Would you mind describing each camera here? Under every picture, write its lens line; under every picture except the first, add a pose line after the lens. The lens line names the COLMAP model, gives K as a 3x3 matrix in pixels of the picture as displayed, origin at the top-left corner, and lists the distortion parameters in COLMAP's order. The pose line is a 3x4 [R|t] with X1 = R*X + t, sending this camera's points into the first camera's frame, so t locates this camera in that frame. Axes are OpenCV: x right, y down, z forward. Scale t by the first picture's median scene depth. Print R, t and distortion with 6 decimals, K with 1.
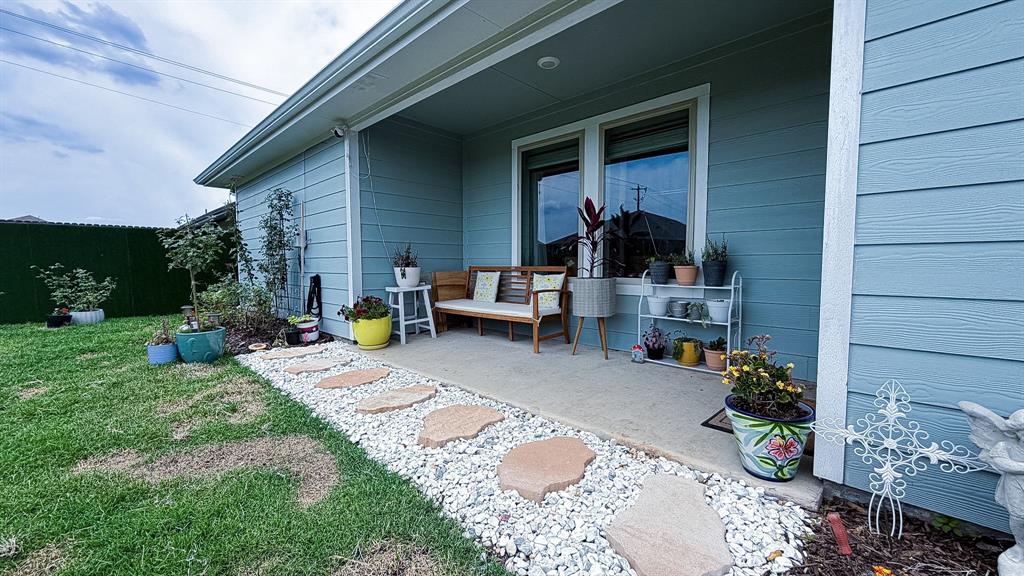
lens RADIAL K [[407.8, 0, 505.7], [0, 407.8, 284.6], [0, 0, 1]] dist [-0.000231, -0.000046]
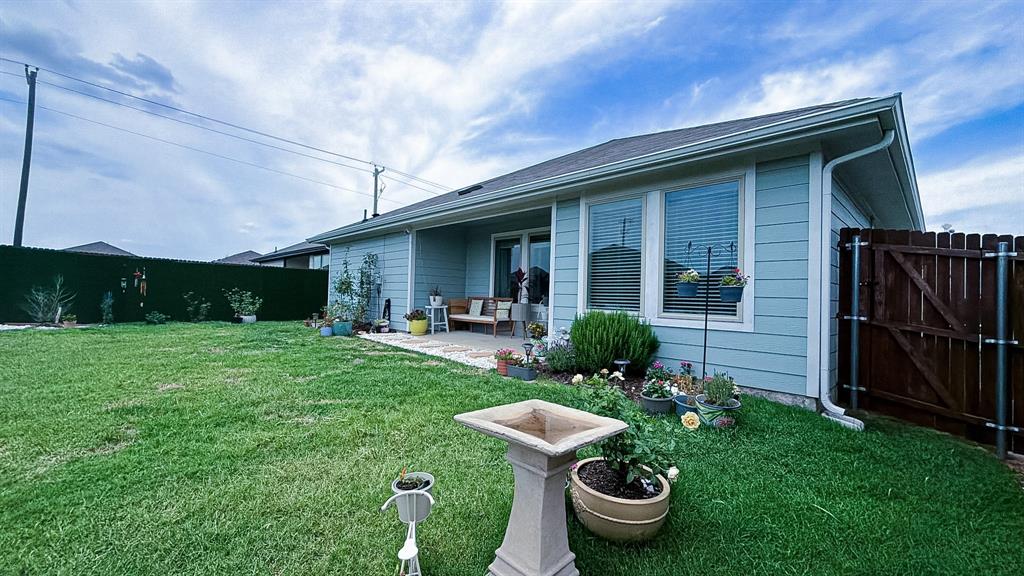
lens RADIAL K [[407.8, 0, 506.0], [0, 407.8, 285.5], [0, 0, 1]] dist [-0.000231, -0.000046]
pose [[0.999547, 0.029058, -0.007794, 0.110915], [-0.029547, 0.996926, -0.072561, 0.039487], [0.005662, 0.072758, 0.997334, -0.965139]]
